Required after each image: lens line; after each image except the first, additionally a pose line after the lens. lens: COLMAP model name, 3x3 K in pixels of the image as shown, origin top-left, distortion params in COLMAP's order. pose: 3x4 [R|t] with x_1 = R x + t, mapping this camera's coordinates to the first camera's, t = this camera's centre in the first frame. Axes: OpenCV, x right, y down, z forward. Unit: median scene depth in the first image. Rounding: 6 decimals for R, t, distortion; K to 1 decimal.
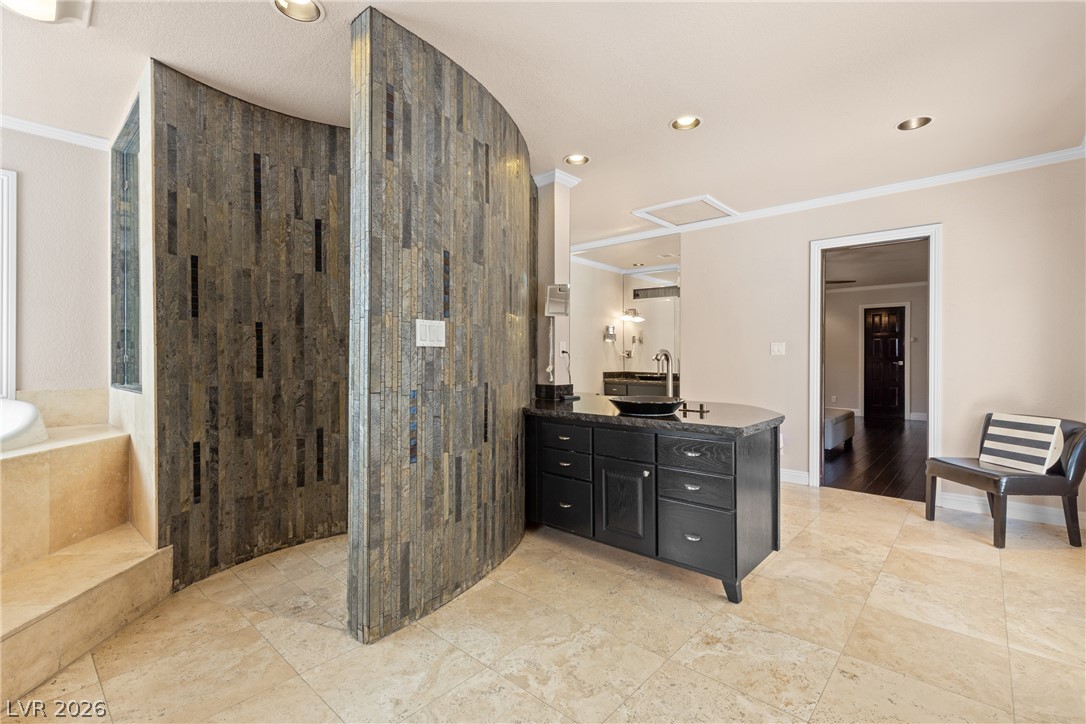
lens RADIAL K [[493.1, 0, 544.7], [0, 493.1, 356.6], [0, 0, 1]] dist [0.005640, -0.000885]
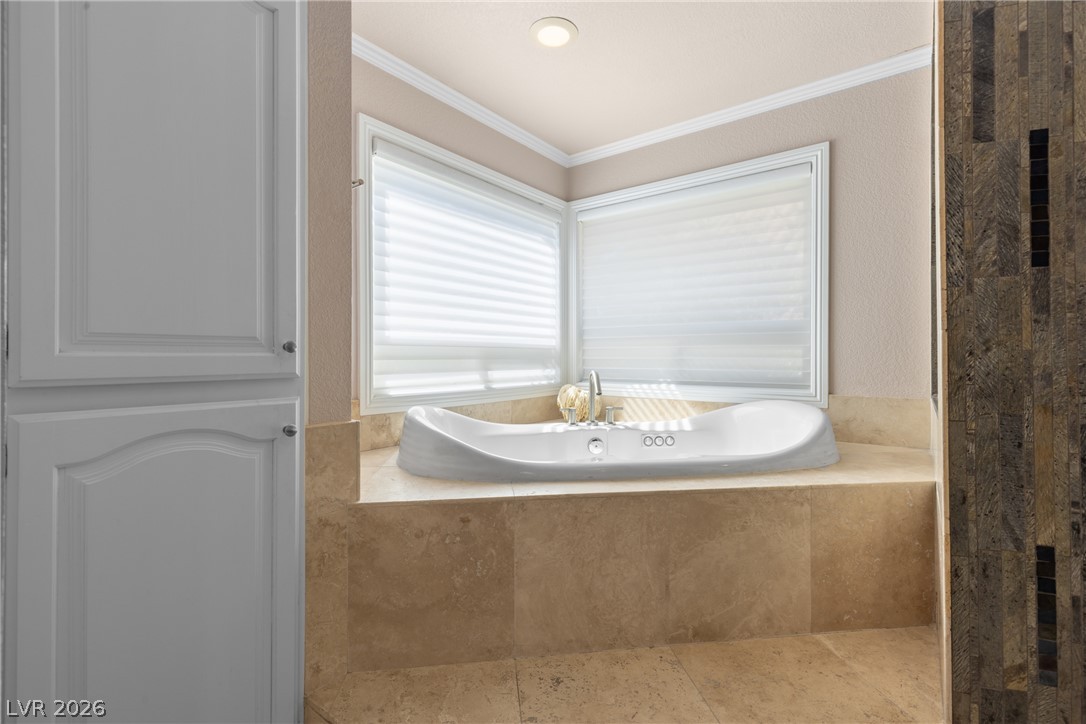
lens RADIAL K [[493.1, 0, 546.0], [0, 493.1, 354.6], [0, 0, 1]] dist [0.005640, -0.000885]
pose [[0.086534, -0.002736, -0.996245, -0.301249], [0.001736, 0.999995, -0.002596, 0.001112], [0.996247, -0.001505, 0.086538, 0.519413]]
